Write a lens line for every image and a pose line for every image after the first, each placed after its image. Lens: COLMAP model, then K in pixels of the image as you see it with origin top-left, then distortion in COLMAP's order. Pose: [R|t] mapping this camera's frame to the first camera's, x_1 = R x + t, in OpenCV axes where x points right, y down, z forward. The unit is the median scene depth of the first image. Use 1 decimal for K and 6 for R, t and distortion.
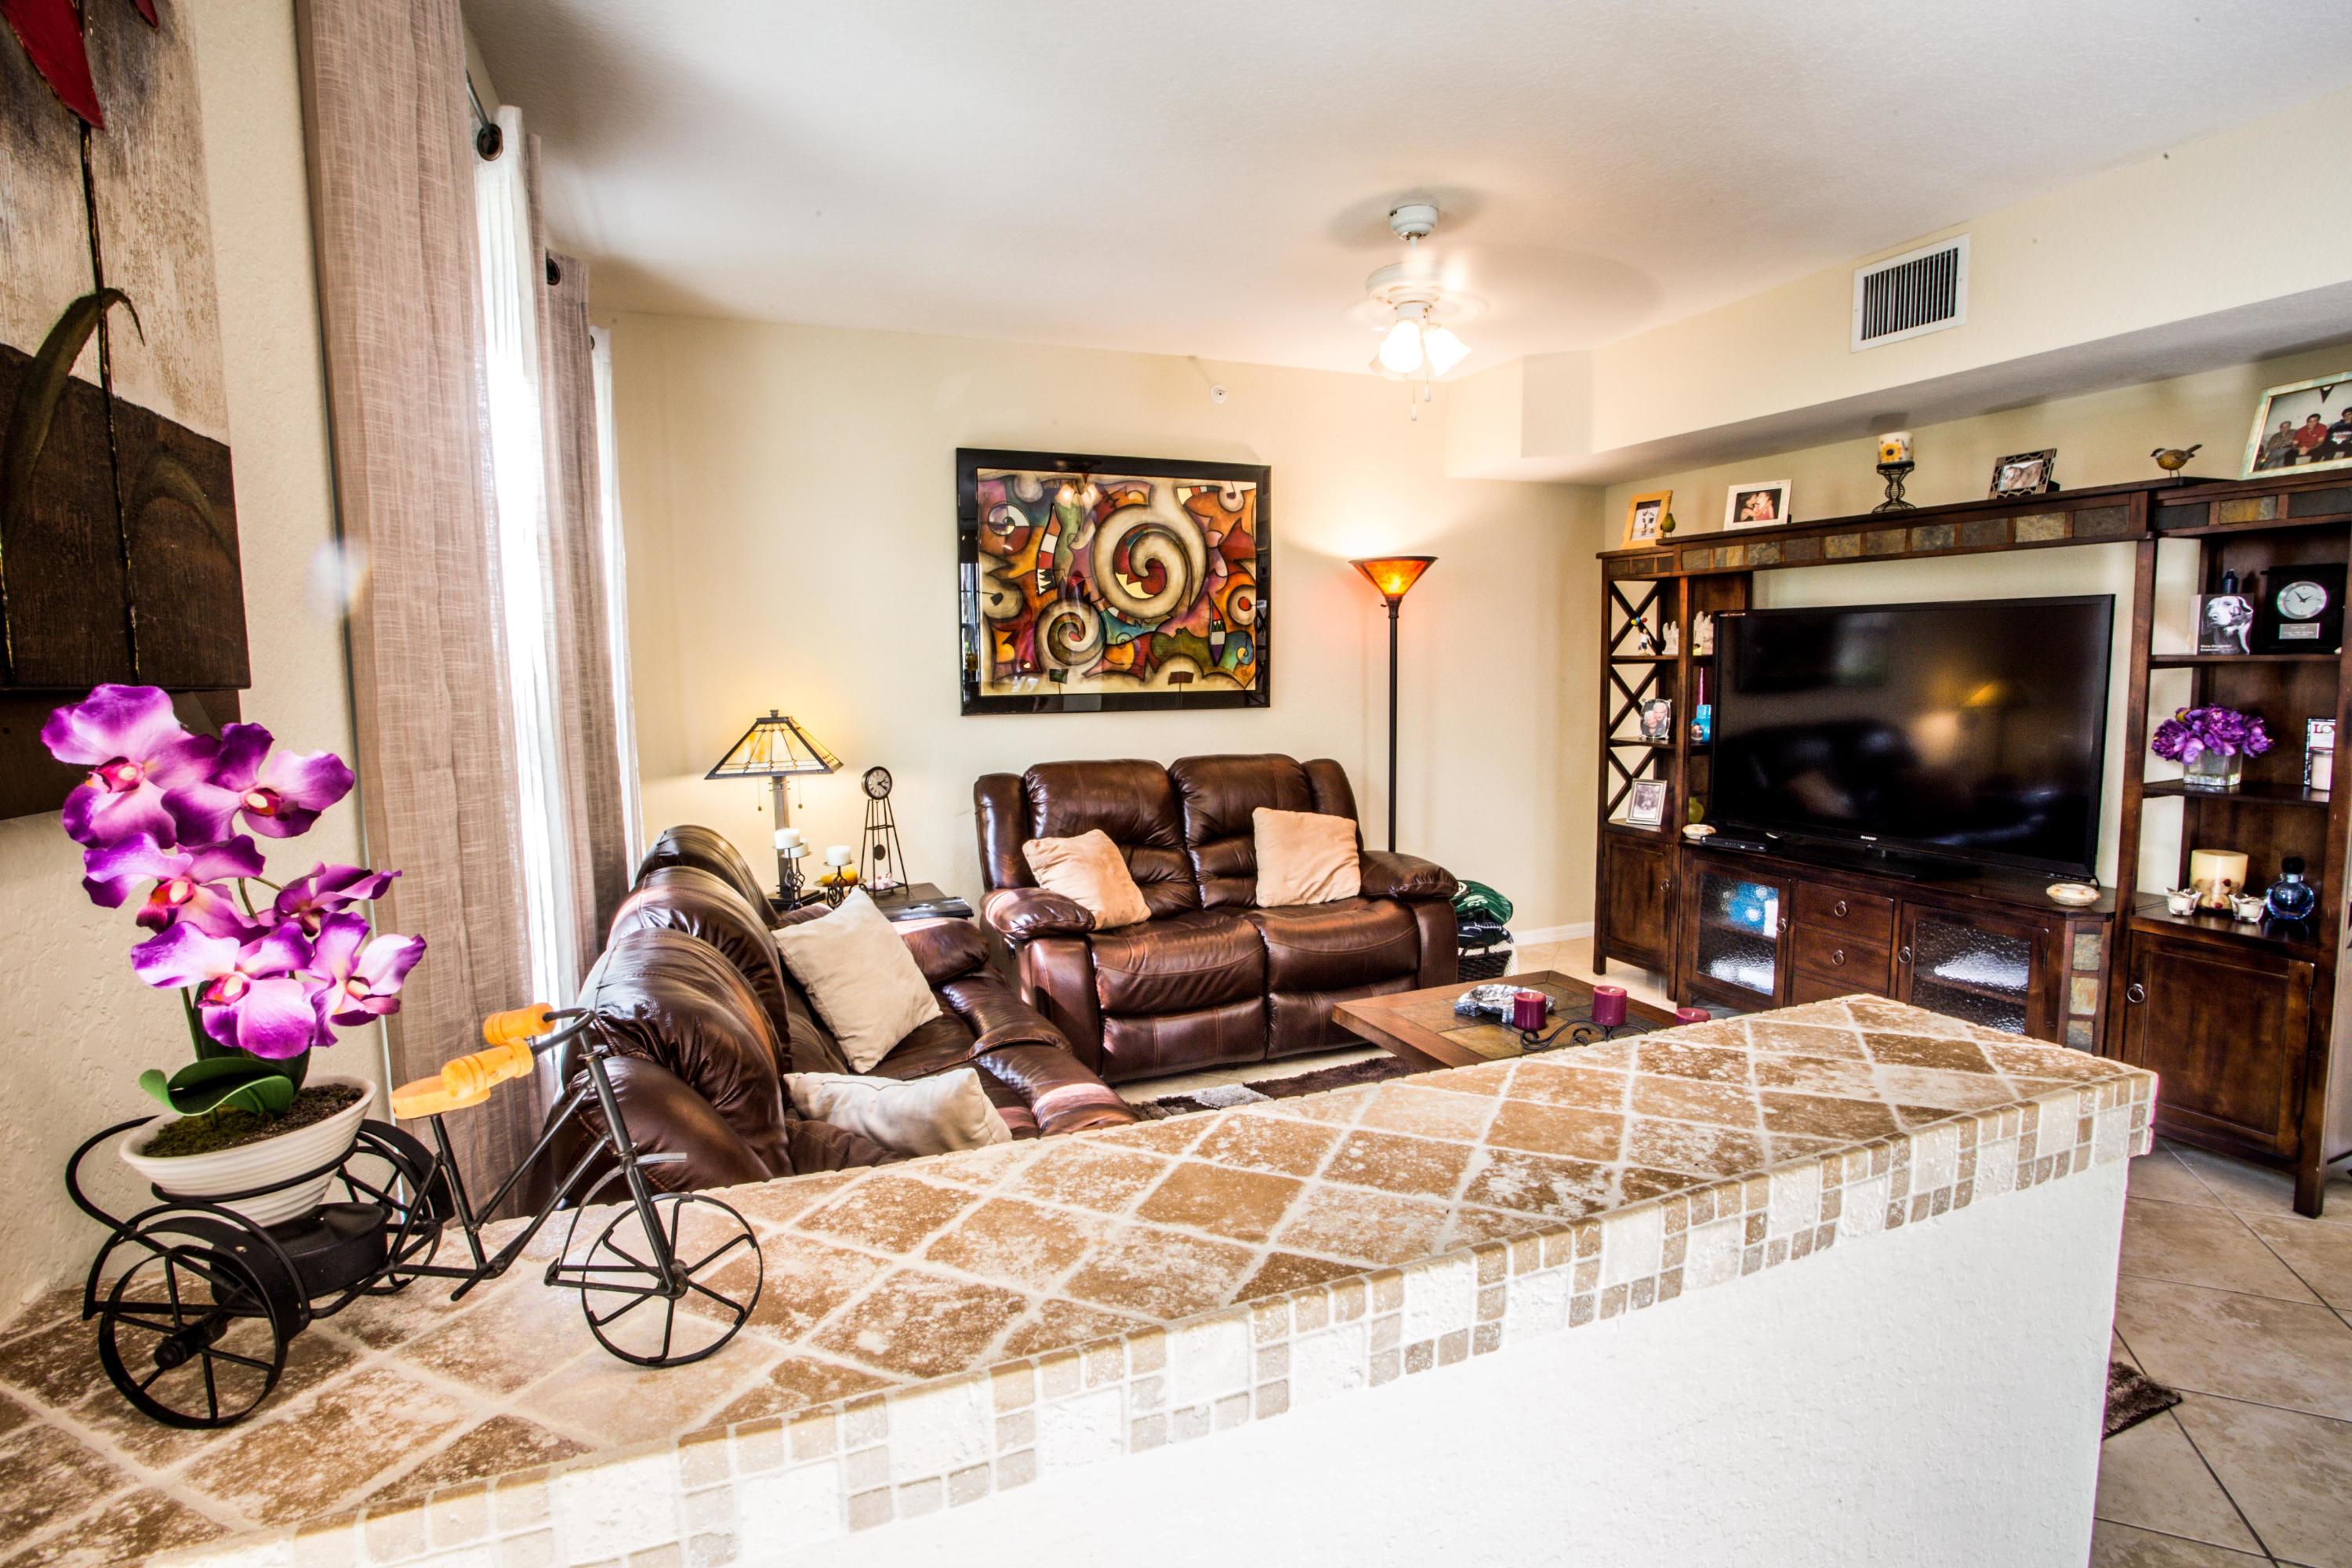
lens RADIAL K [[1140.7, 0, 1177.4], [0, 1140.7, 776.7], [0, 0, 1]] dist [-0.053578, 0.022025]
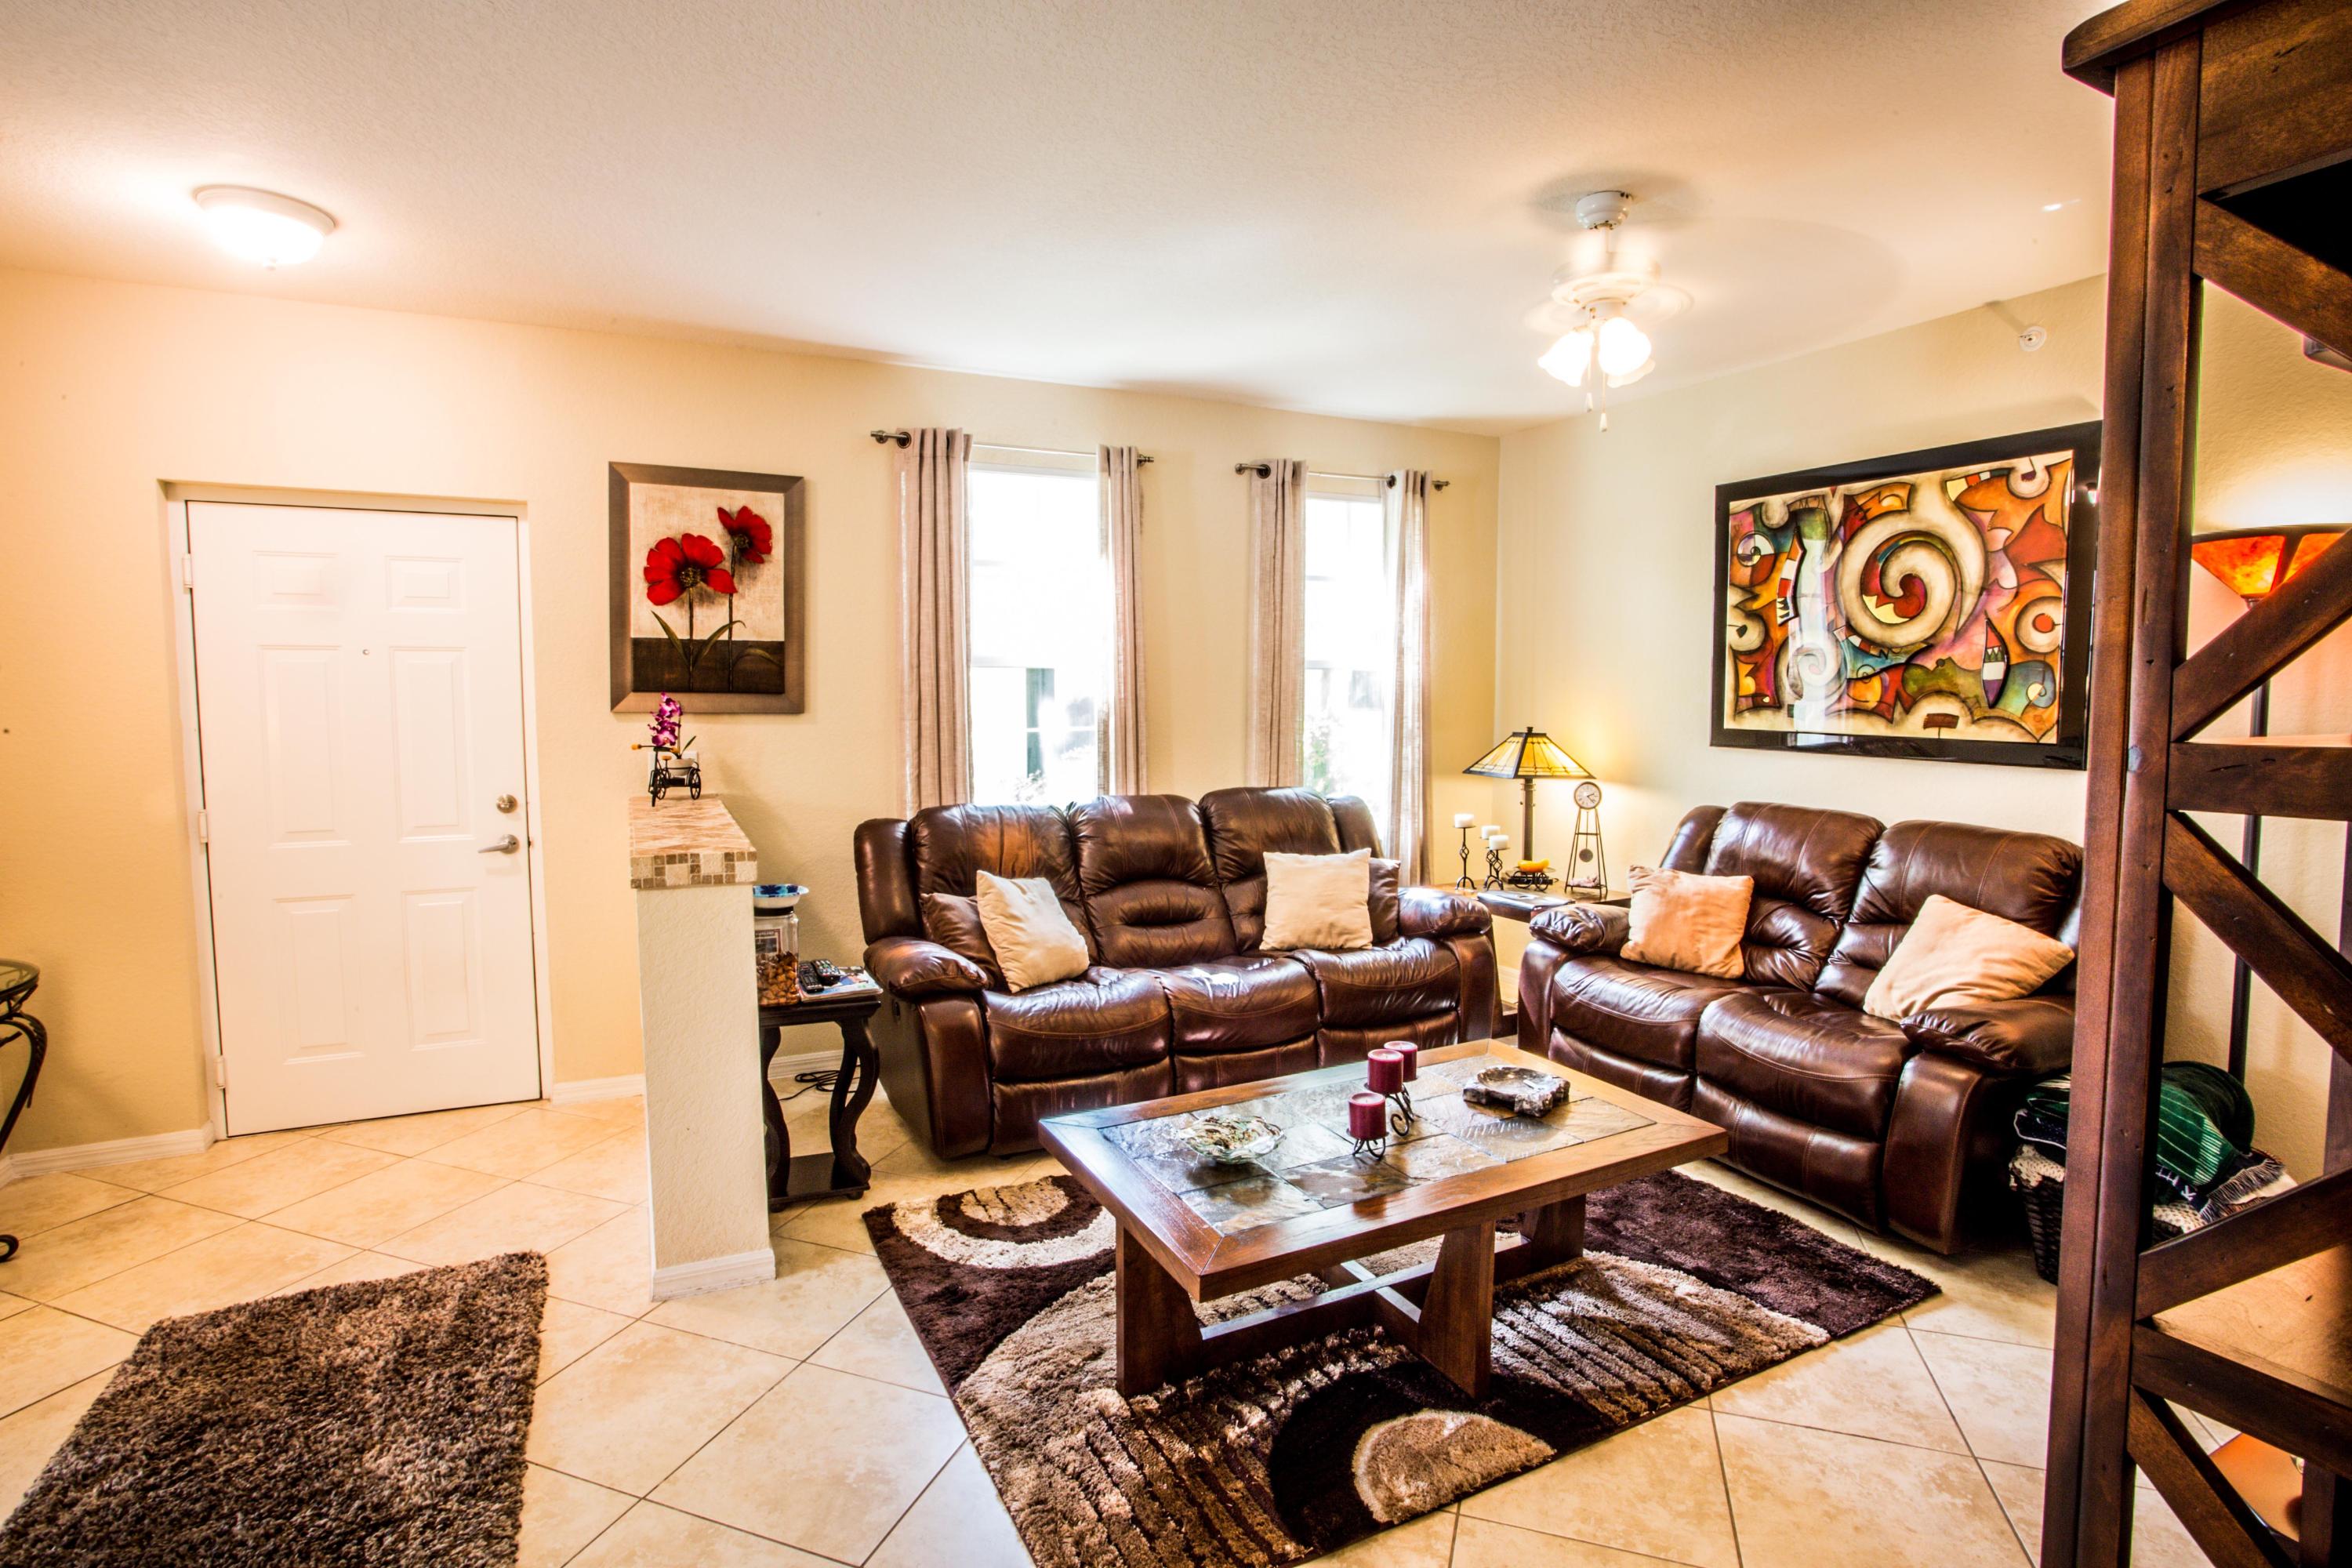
lens RADIAL K [[1140.7, 0, 1177.4], [0, 1140.7, 776.7], [0, 0, 1]] dist [-0.053578, 0.022025]
pose [[0.074098, 0.094156, -0.992796, 0.749285], [-0.107861, 0.990449, 0.085883, -0.059420], [0.991401, 0.100720, 0.083546, 0.425445]]
